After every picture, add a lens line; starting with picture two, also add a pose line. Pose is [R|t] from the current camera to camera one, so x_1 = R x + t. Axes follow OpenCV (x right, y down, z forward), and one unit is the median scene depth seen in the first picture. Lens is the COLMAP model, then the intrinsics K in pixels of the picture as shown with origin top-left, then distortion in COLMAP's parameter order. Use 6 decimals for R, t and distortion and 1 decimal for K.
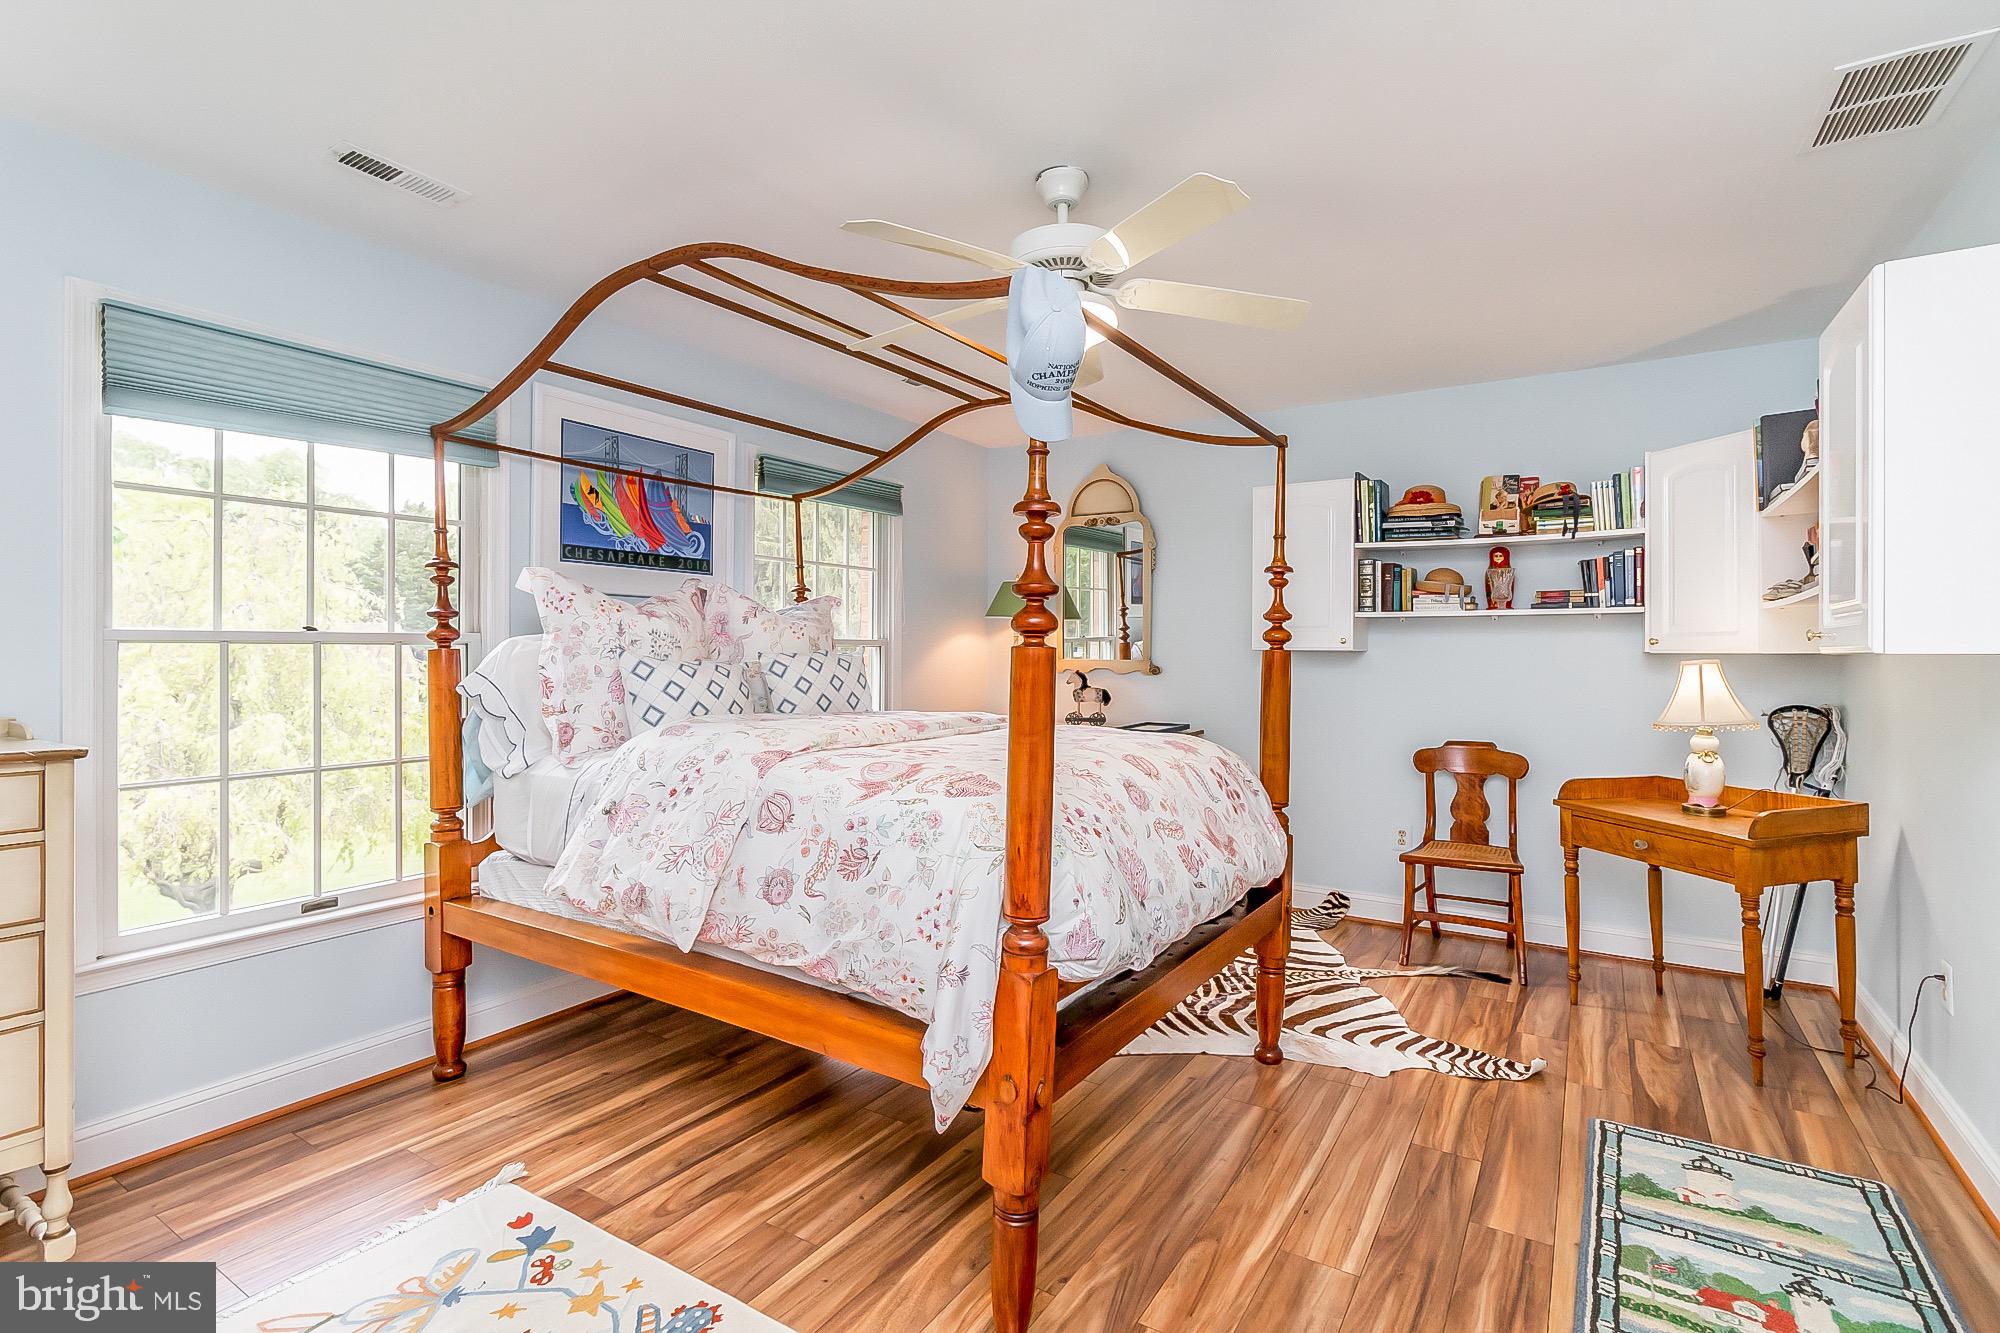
lens RADIAL K [[940.9, 0, 982.9], [0, 940.9, 654.5], [0, 0, 1]] dist [0.000422, 0.000340]
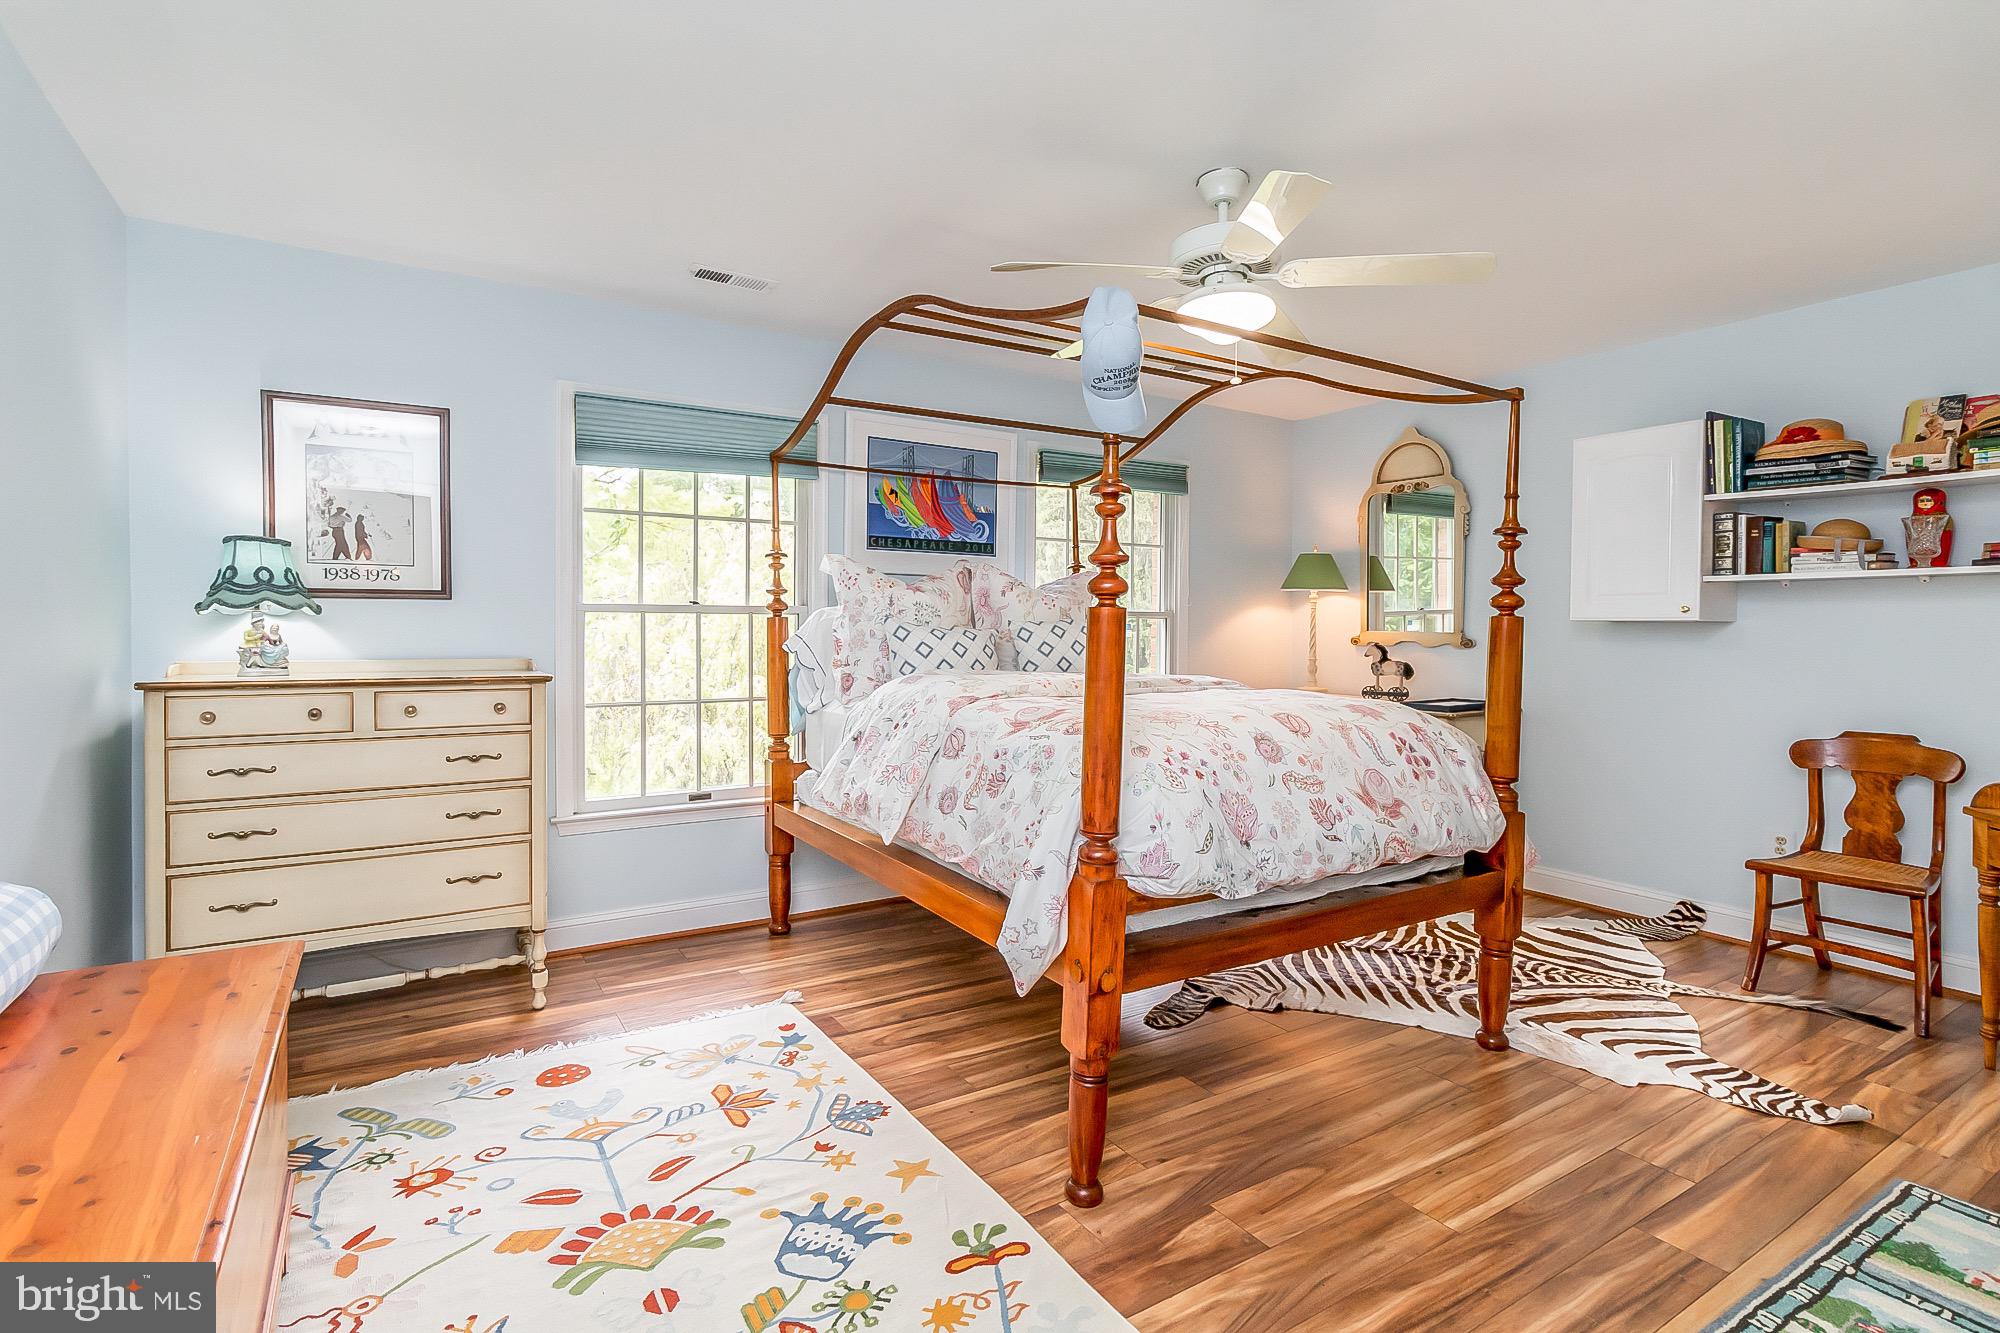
lens RADIAL K [[938.4, 0, 978.0], [0, 938.4, 645.4], [0, 0, 1]] dist [-0.002257, 0.001008]
pose [[0.900641, 0.008893, -0.434474, 0.243744], [-0.003956, 0.999917, 0.012266, 0.015045], [0.434547, -0.009328, 0.900601, -0.079479]]
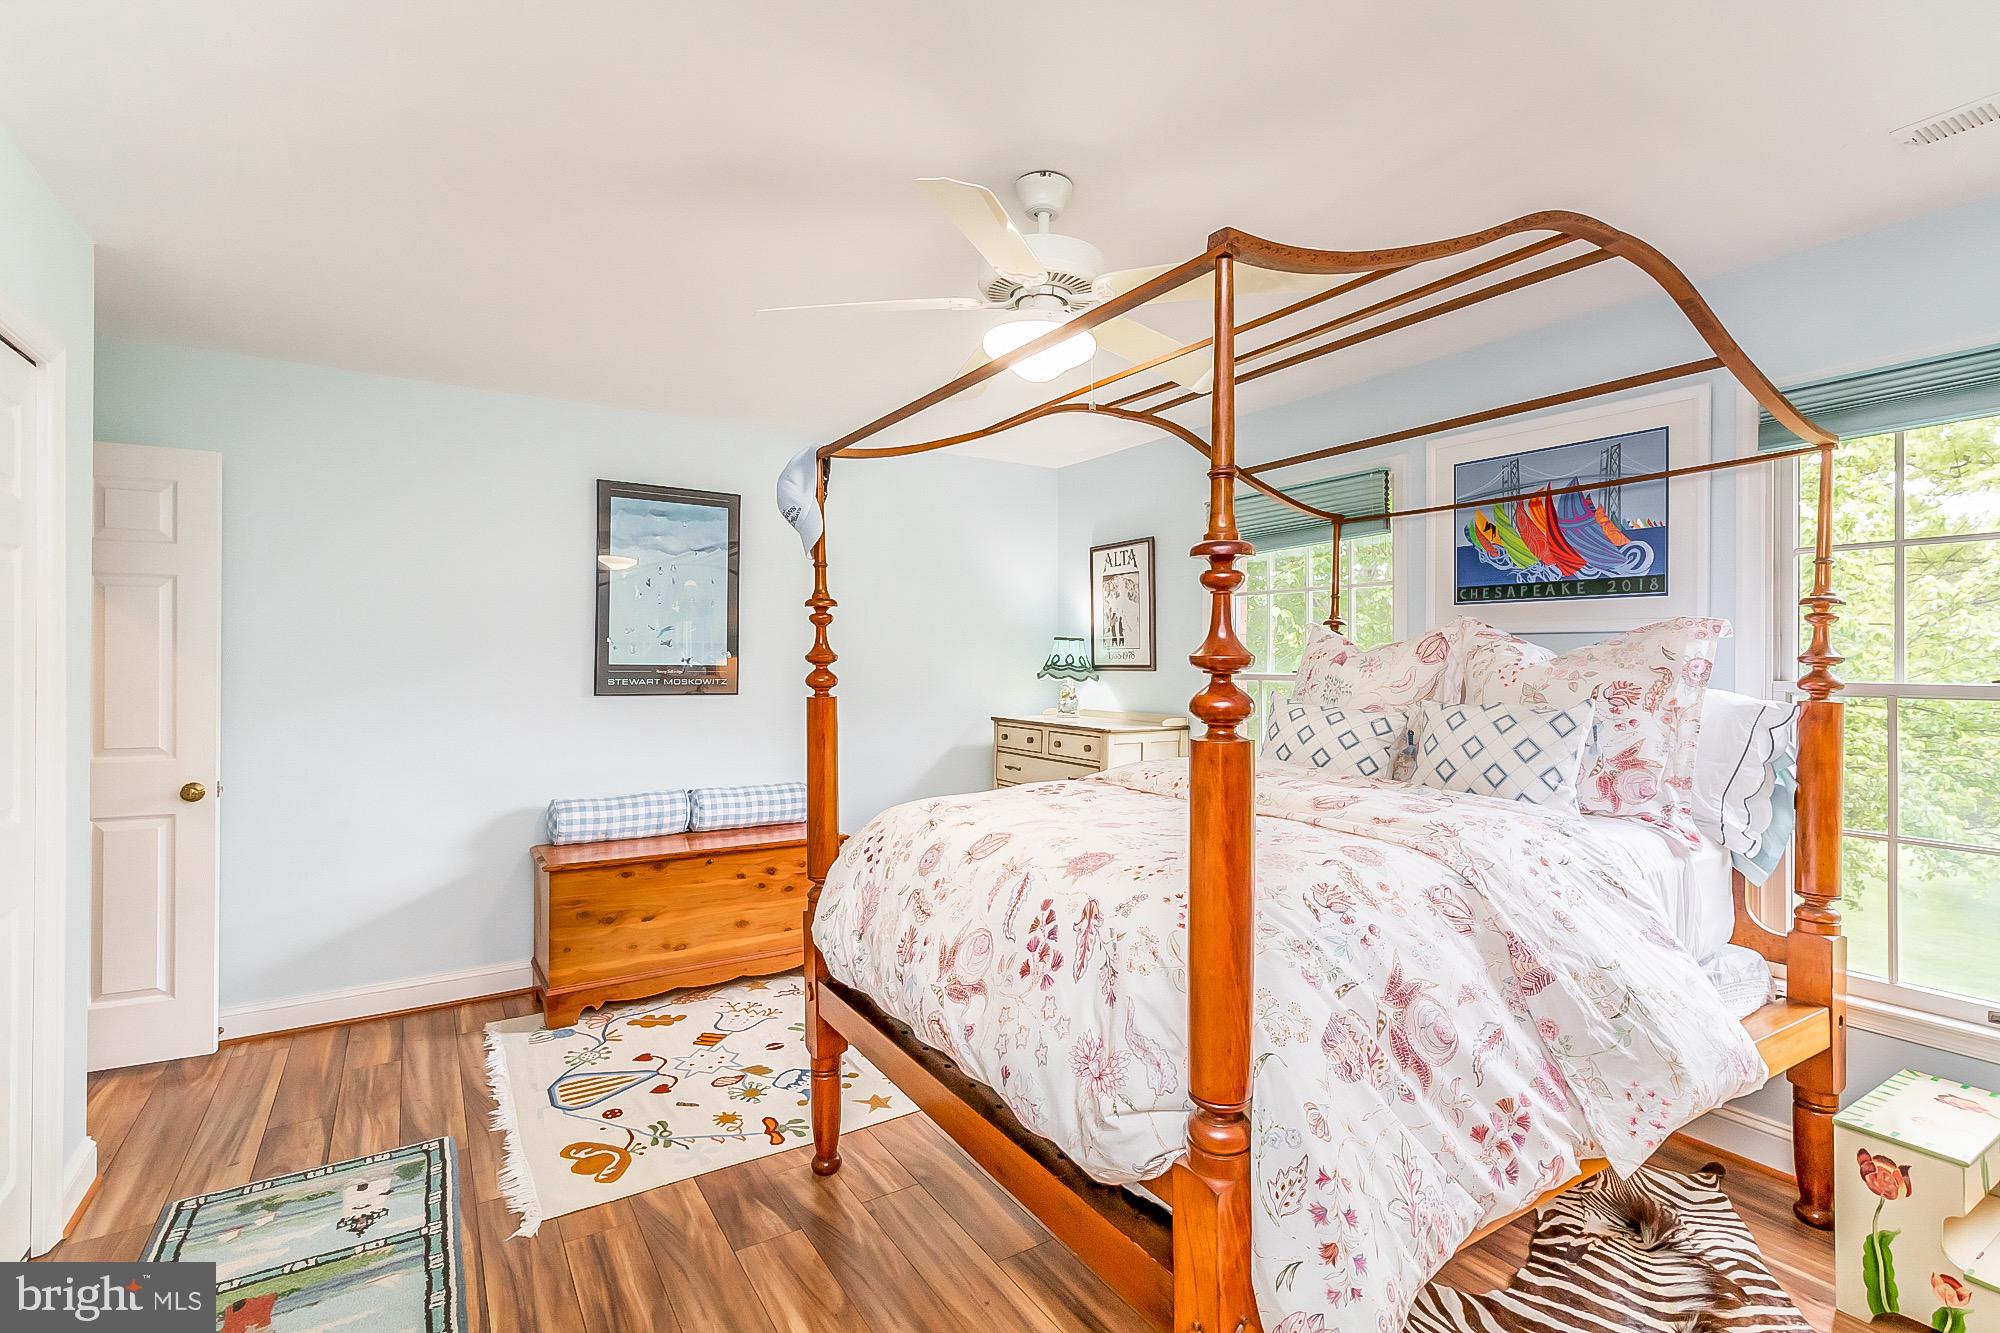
lens RADIAL K [[952.2, 0, 1000.0], [0, 952.2, 666.5], [0, 0, 1]] dist [-0.003639, 0.000693]
pose [[-0.422660, 0.002451, -0.906285, 0.713463], [-0.008216, 0.999945, 0.006536, -0.035699], [0.906251, 0.010209, -0.422617, 1.014954]]
